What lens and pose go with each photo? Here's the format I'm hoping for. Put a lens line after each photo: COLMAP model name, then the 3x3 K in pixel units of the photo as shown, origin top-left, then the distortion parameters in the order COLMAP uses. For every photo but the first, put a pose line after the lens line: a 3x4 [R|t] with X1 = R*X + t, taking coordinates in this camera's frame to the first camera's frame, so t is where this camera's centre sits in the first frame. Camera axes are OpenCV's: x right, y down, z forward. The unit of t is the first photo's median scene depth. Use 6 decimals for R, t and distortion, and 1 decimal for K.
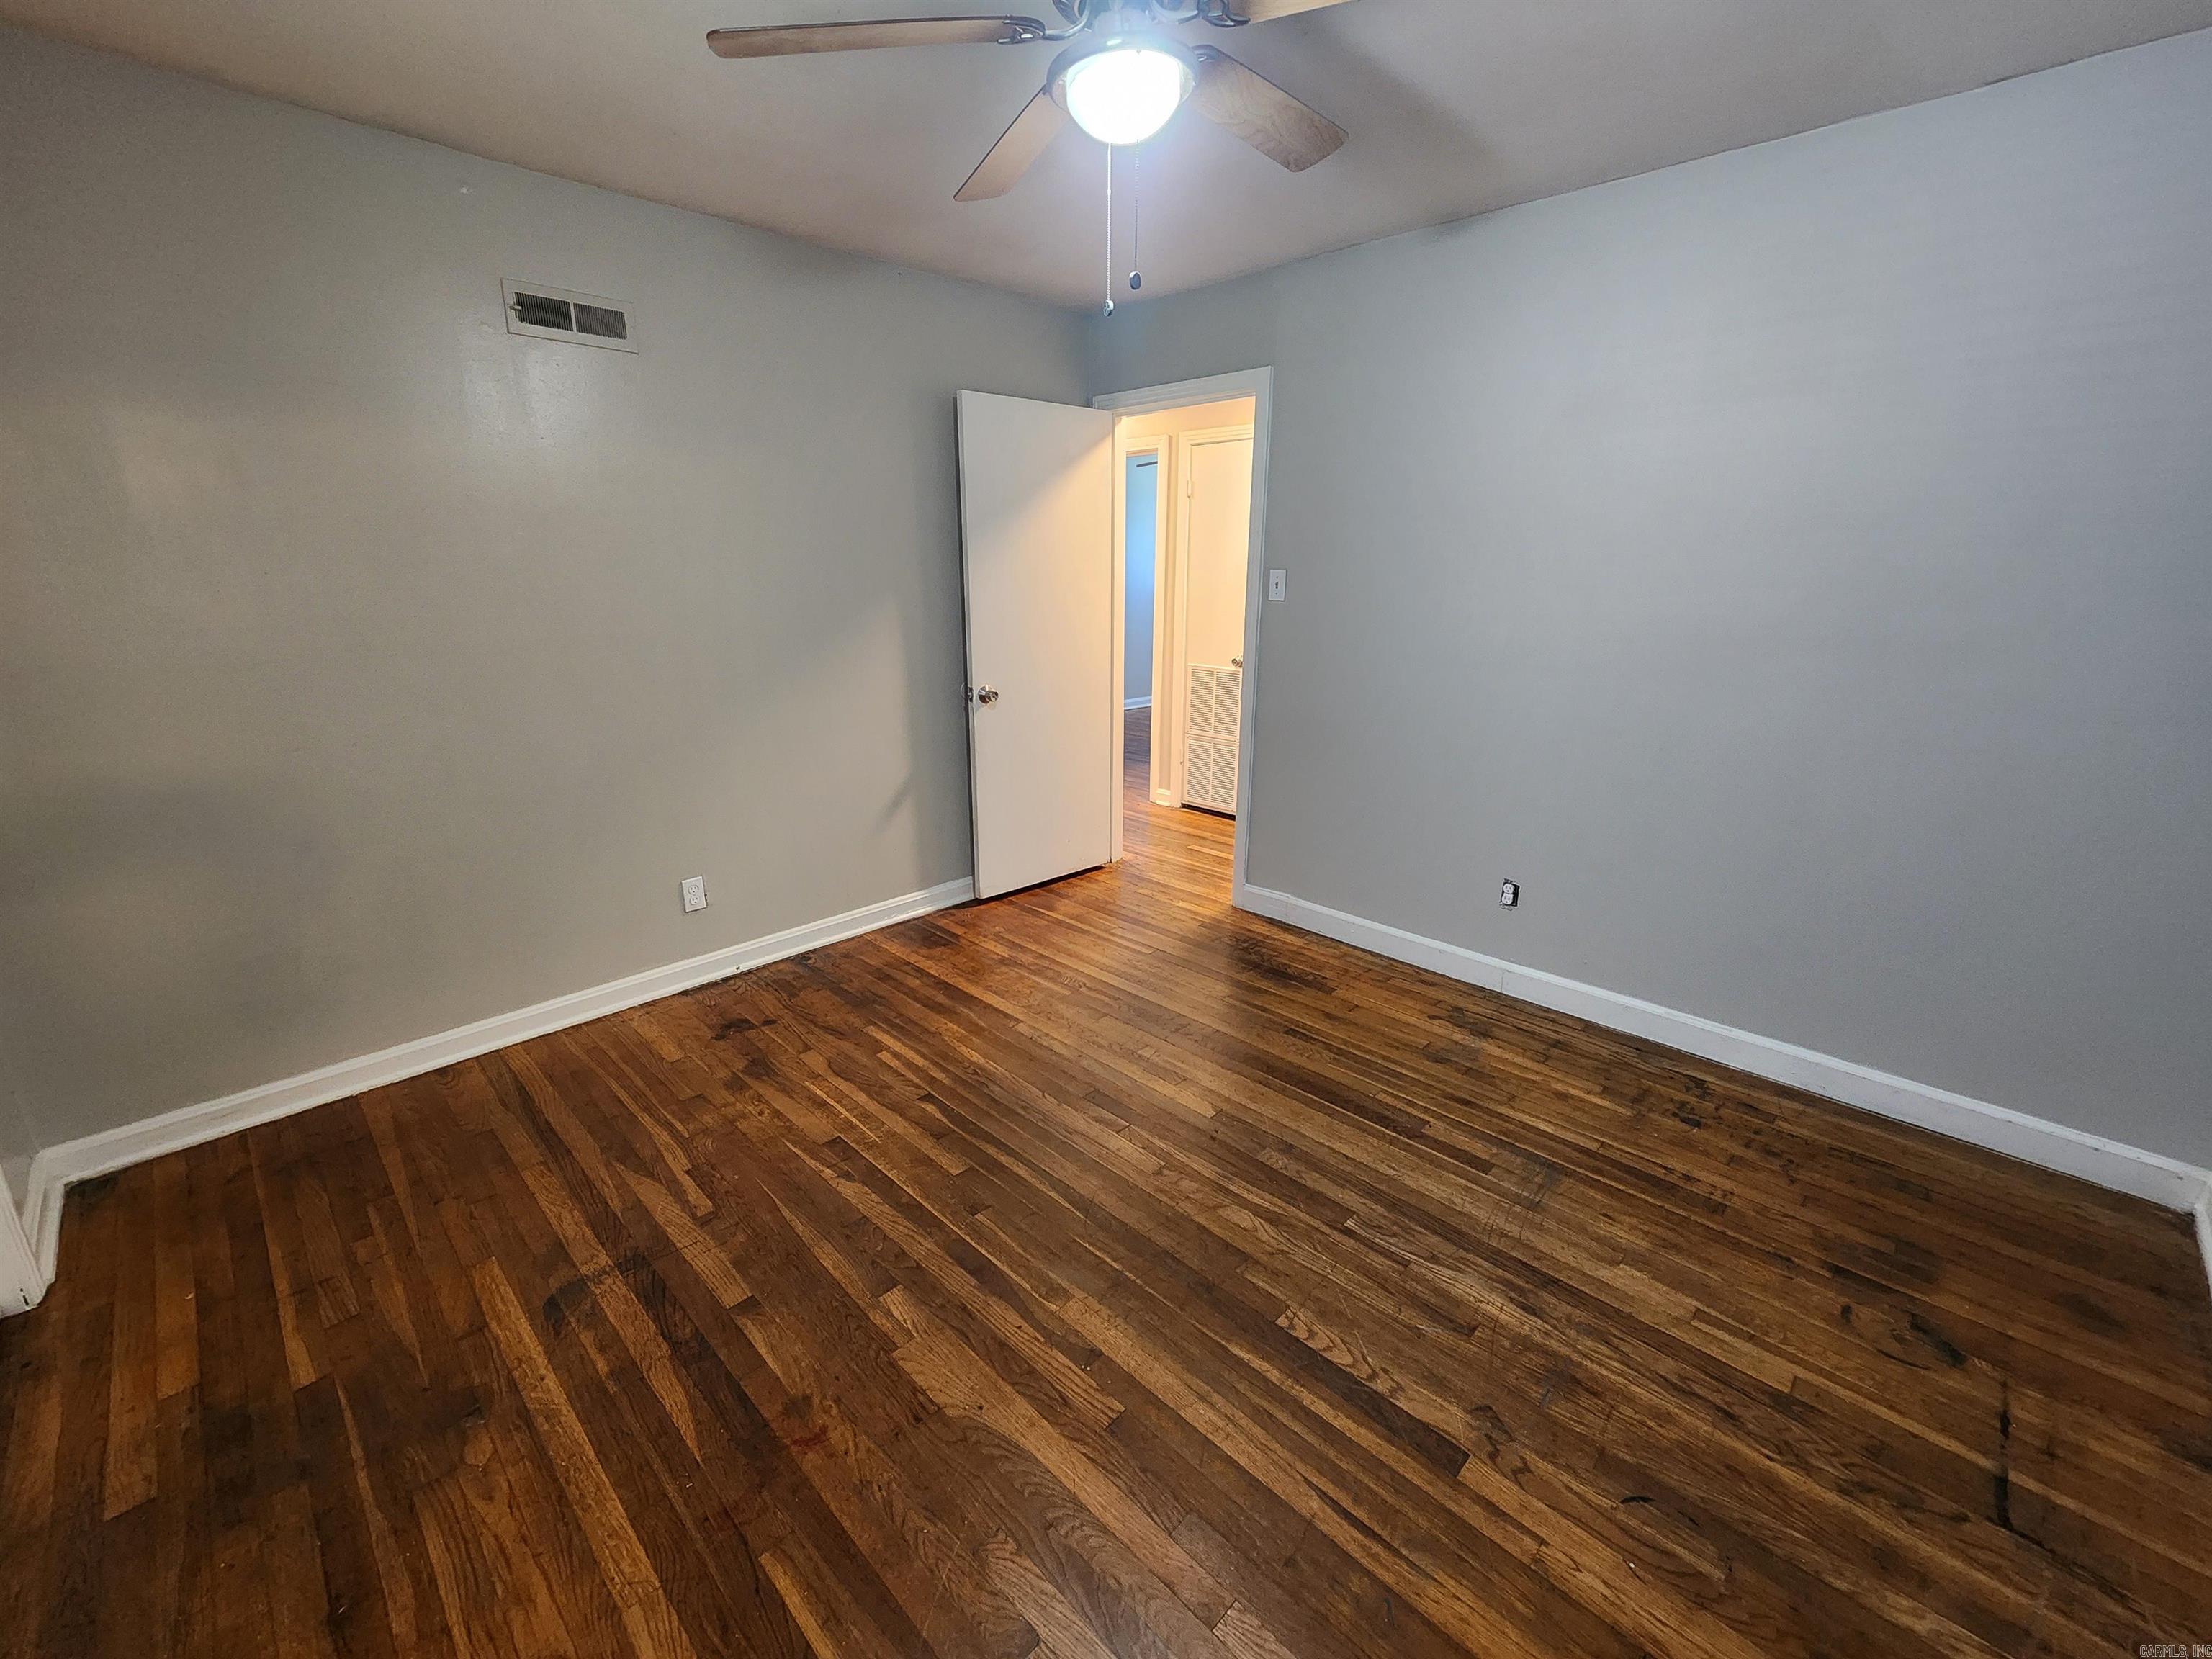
lens RADIAL K [[908.3, 0, 1089.3], [0, 908.3, 820.6], [0, 0, 1]] dist [0.004395, -0.003091]
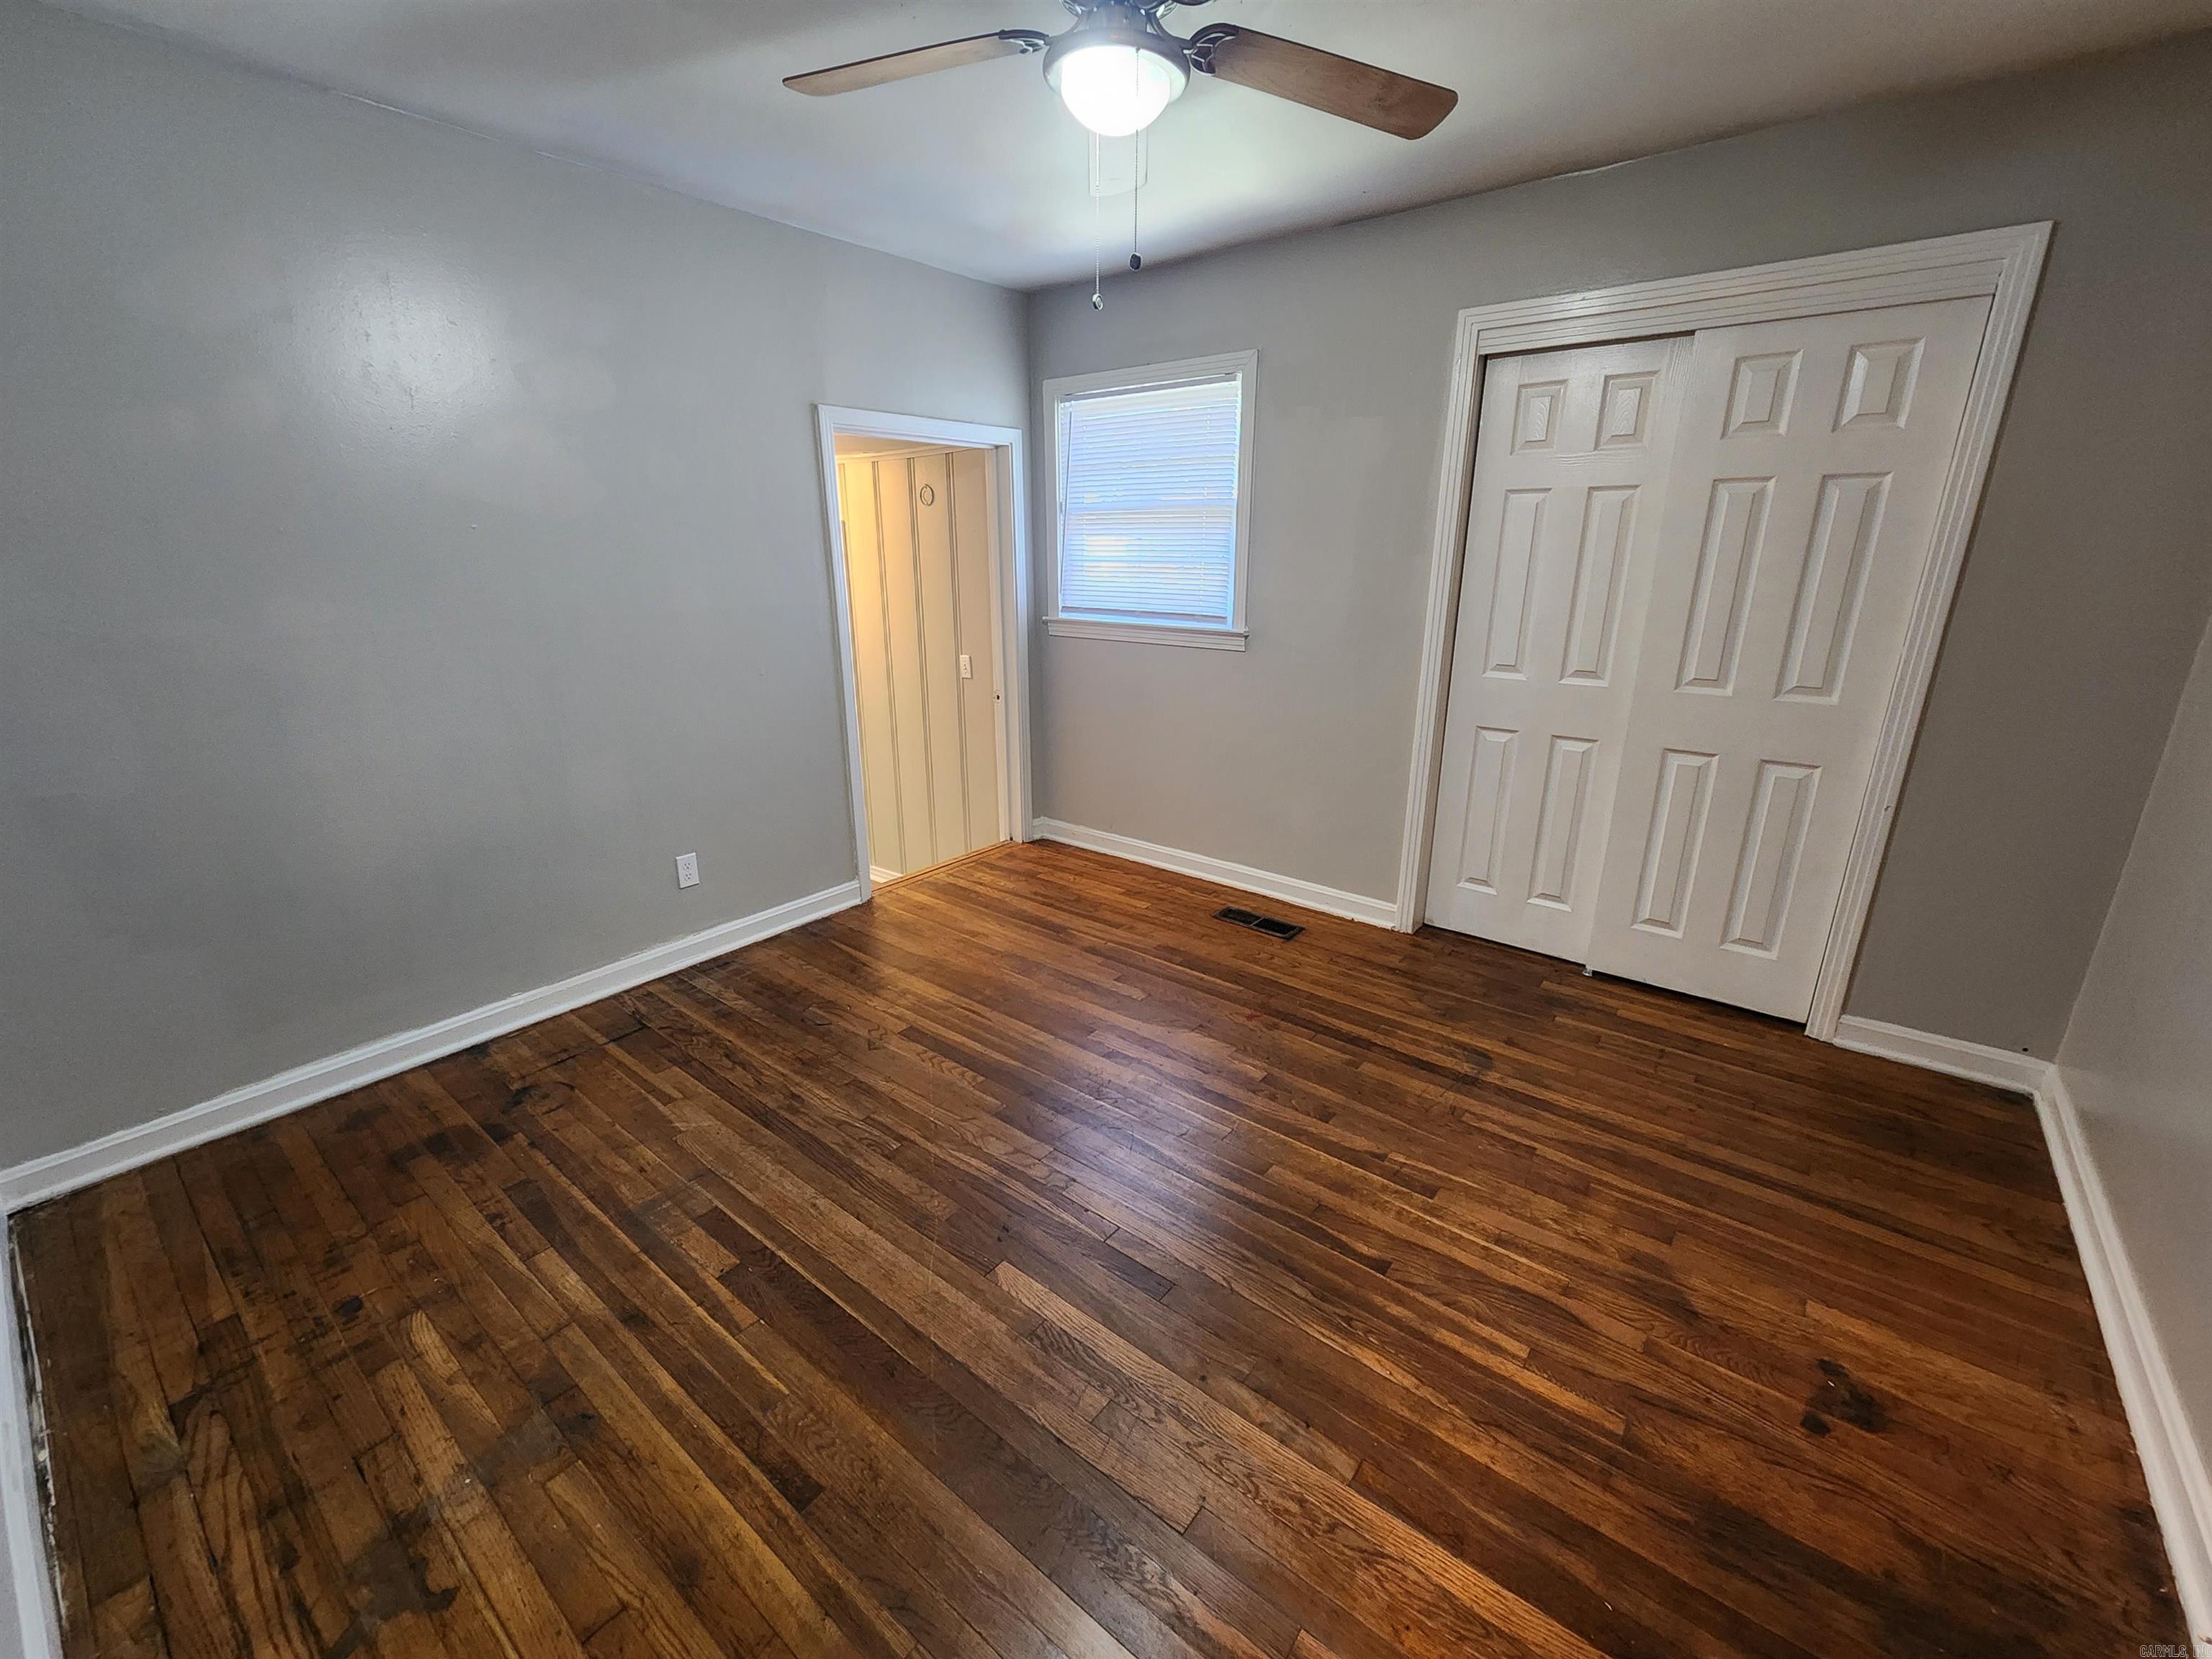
lens RADIAL K [[908.3, 0, 1089.3], [0, 908.3, 820.6], [0, 0, 1]] dist [0.004395, -0.003091]
pose [[-0.994615, 0.033313, -0.098138, 0.141091], [-0.025200, 0.840774, 0.540799, -0.471183], [0.100528, 0.540360, -0.835407, 1.661824]]
